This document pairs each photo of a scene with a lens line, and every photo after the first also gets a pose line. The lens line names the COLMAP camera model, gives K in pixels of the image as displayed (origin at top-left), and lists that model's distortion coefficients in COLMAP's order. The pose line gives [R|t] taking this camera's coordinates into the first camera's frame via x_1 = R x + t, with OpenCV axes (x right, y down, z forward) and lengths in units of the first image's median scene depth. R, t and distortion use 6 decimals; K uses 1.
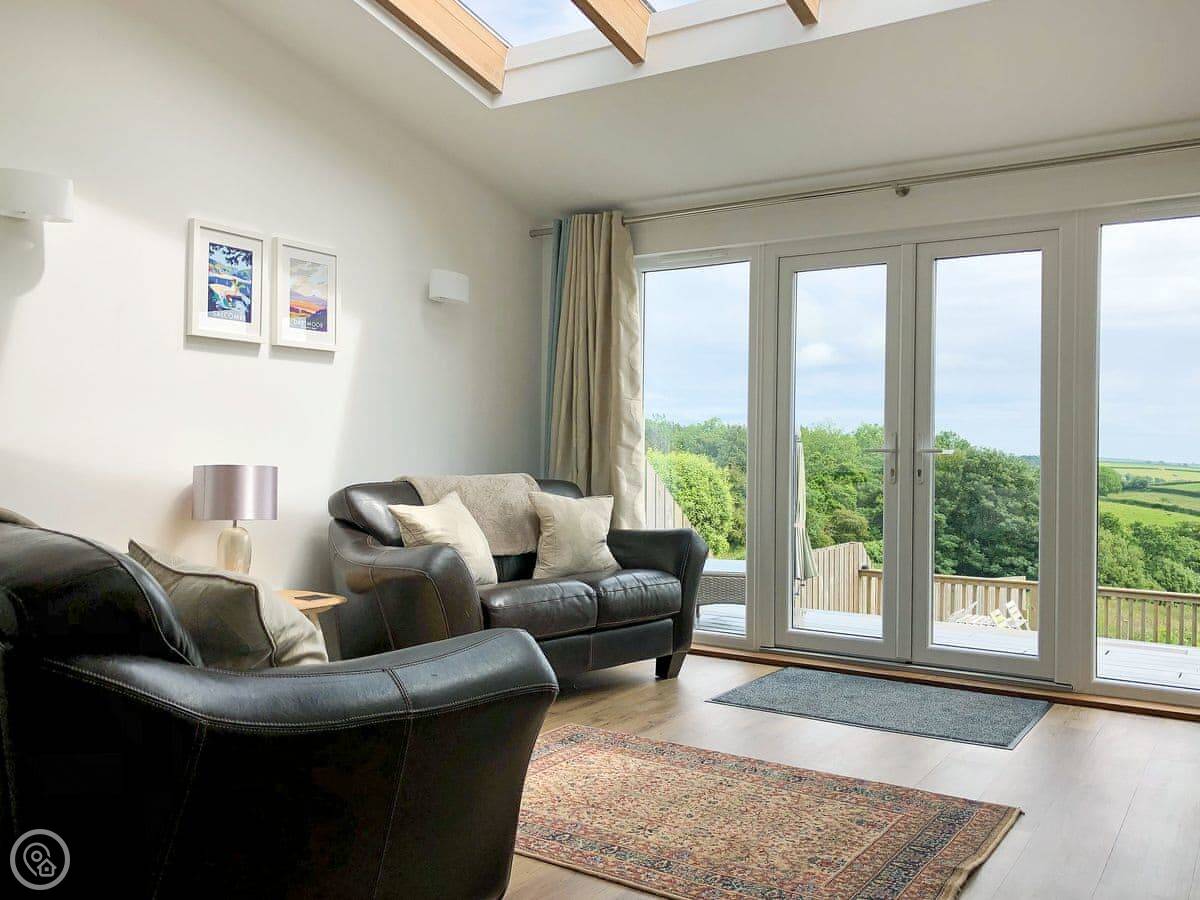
lens RADIAL K [[1036.2, 0, 600.0], [0, 1036.2, 450.0], [0, 0, 1]] dist [0.073637, -0.004140]
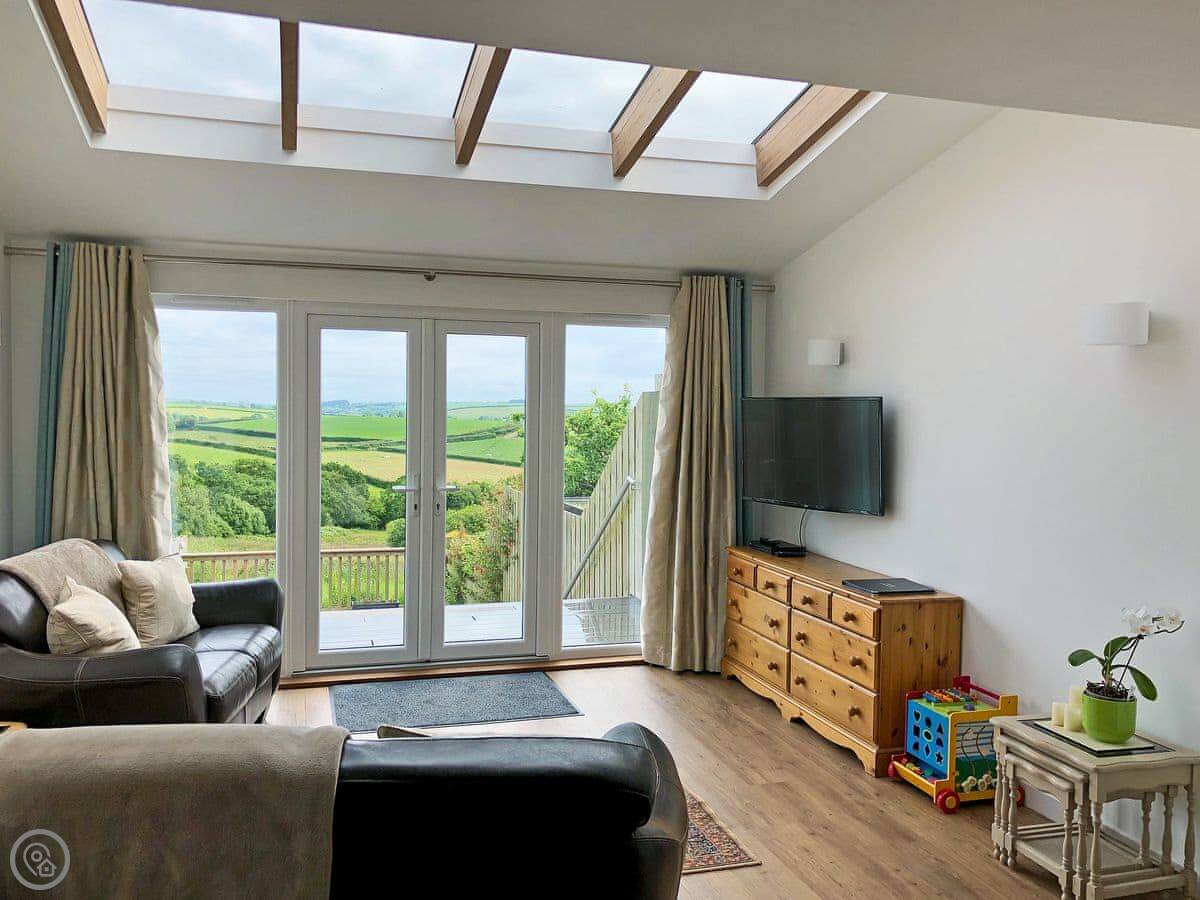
lens RADIAL K [[1036.2, 0, 600.0], [0, 1036.2, 450.0], [0, 0, 1]] dist [0.073637, -0.004140]
pose [[0.665165, -0.038019, 0.745728, -0.588022], [-0.003596, 0.998528, 0.054114, -0.137924], [-0.746688, -0.038676, 0.664049, 0.064634]]
